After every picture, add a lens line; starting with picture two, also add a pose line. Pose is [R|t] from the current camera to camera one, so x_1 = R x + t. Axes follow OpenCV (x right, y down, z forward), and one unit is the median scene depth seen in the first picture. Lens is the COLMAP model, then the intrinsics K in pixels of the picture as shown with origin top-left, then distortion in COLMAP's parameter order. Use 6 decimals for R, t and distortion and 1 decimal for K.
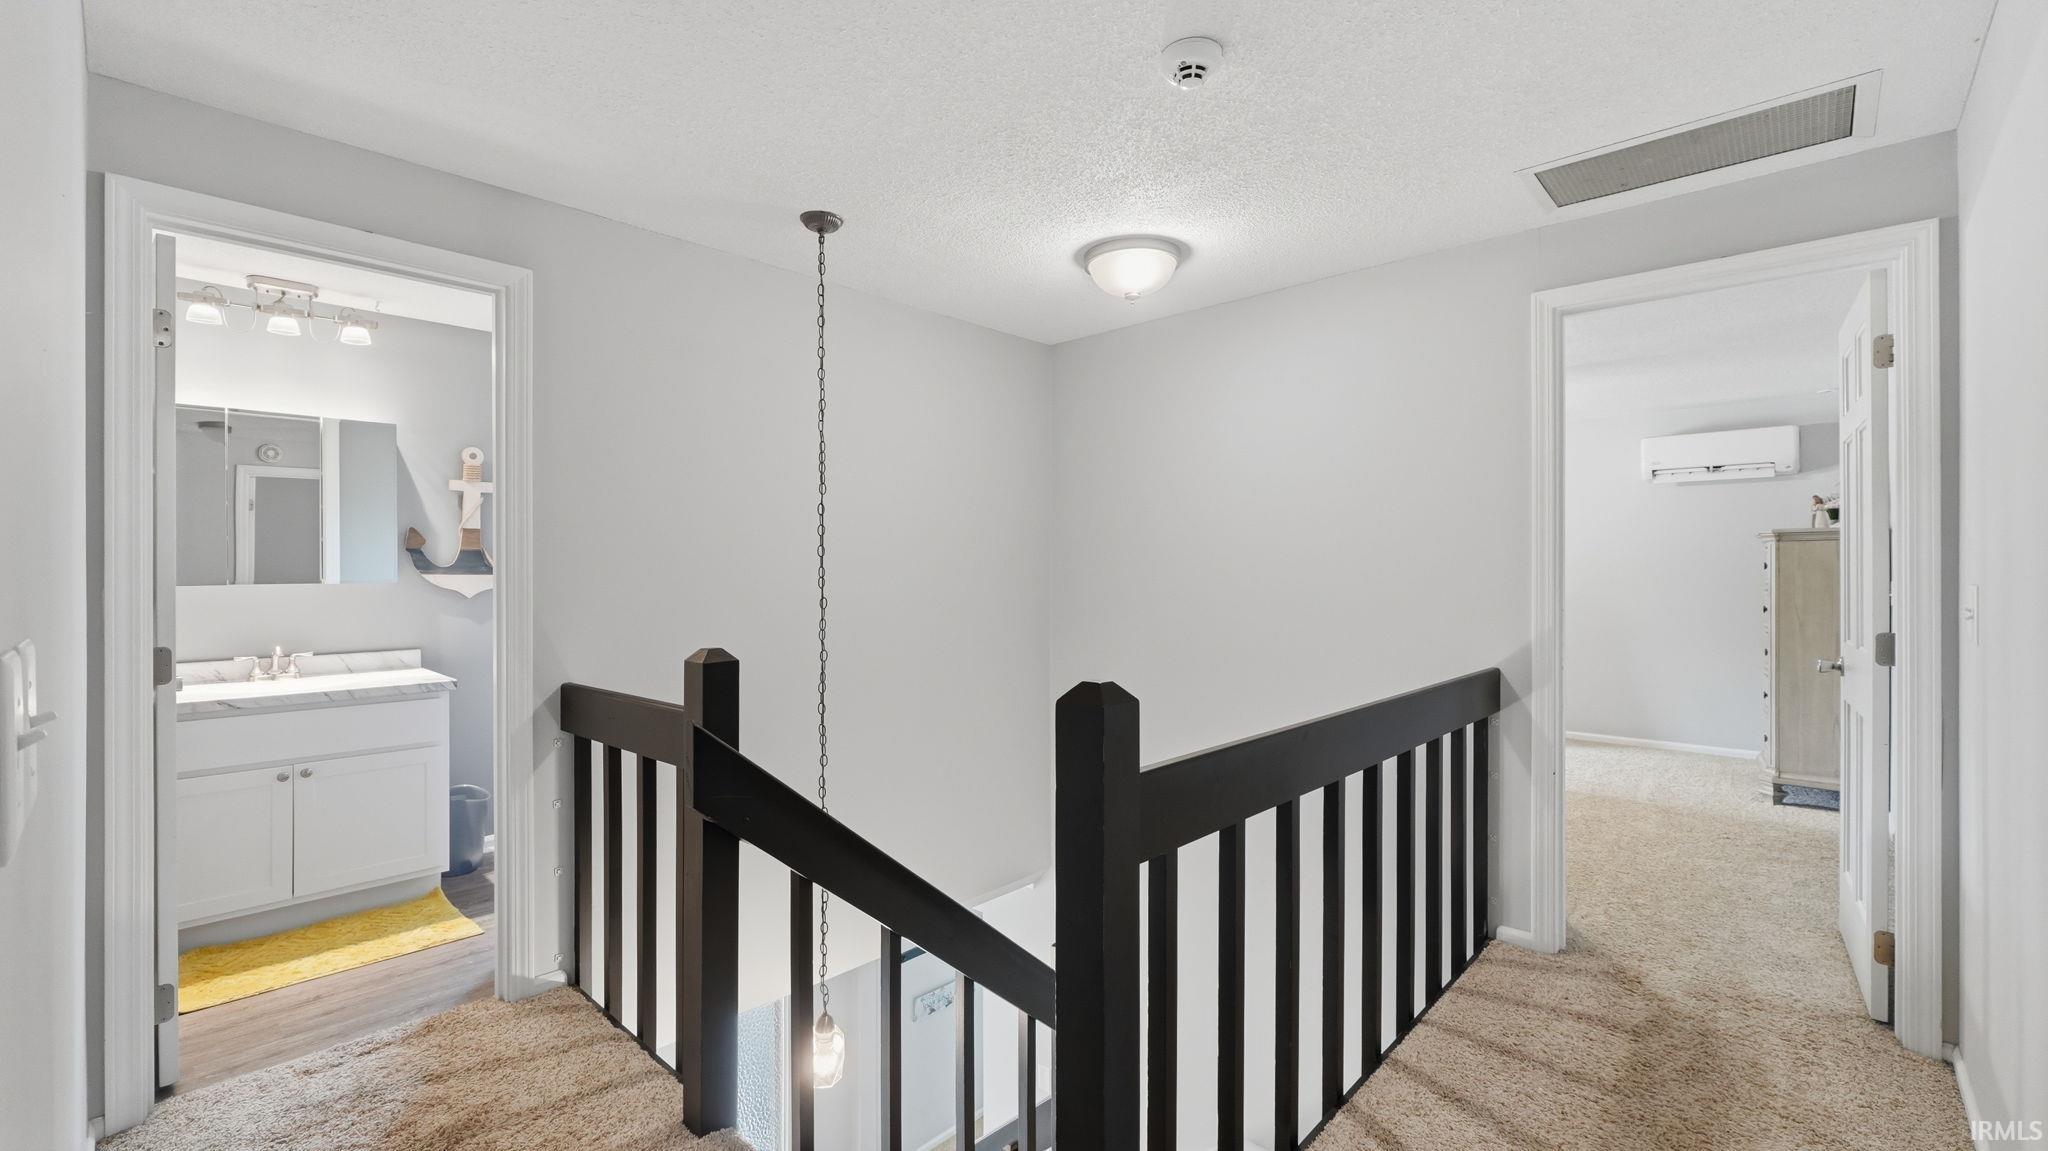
lens RADIAL K [[868.3, 0, 1031.3], [0, 868.3, 571.7], [0, 0, 1]] dist [-0.001618, 0.000878]
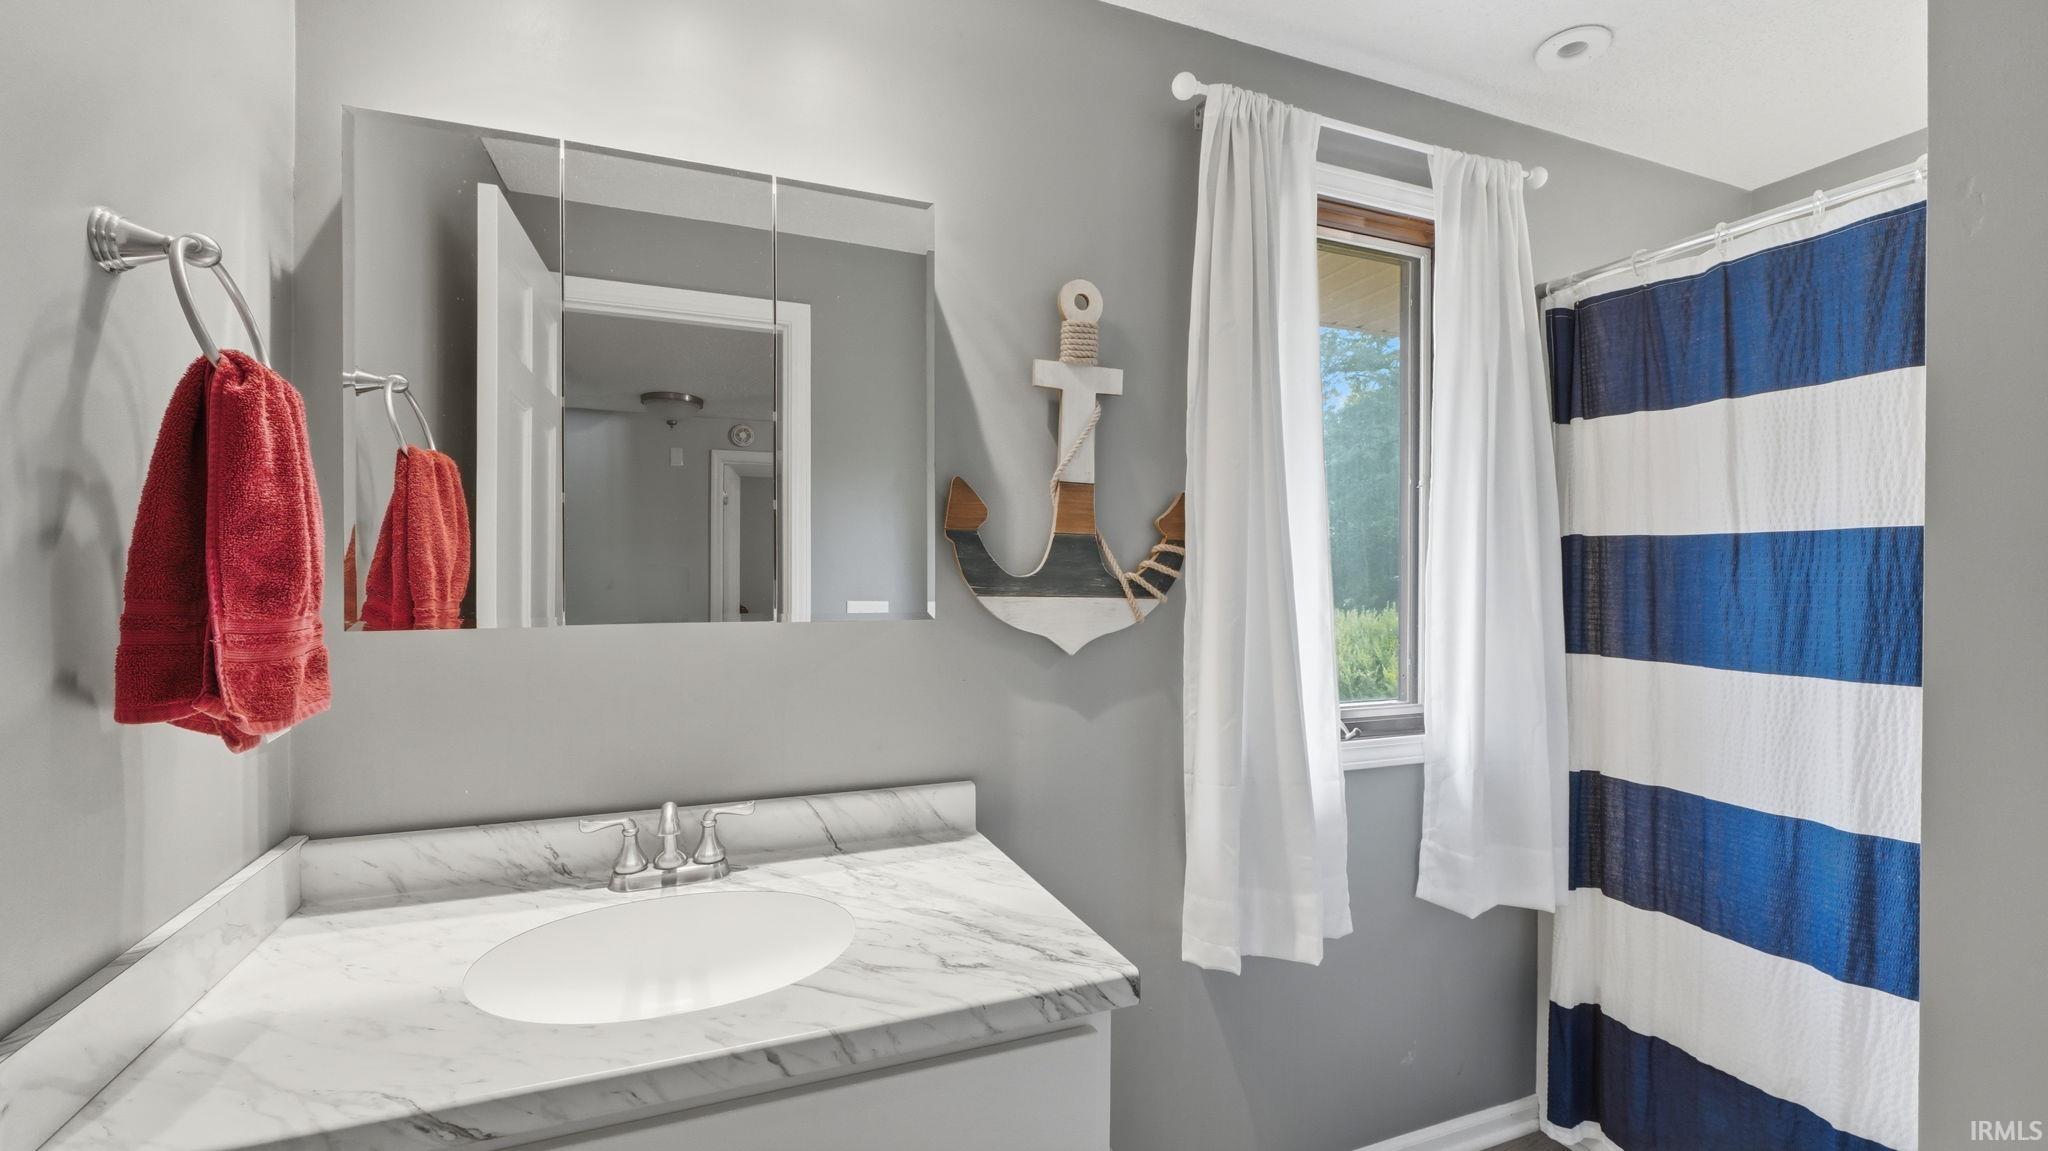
lens RADIAL K [[868.3, 0, 1020.5], [0, 868.3, 573.3], [0, 0, 1]] dist [-0.001618, 0.000878]
pose [[0.908566, 0.006986, -0.417682, -0.503606], [-0.008054, 0.999967, -0.000795, -0.007143], [0.417663, 0.004086, 0.908593, 0.628037]]
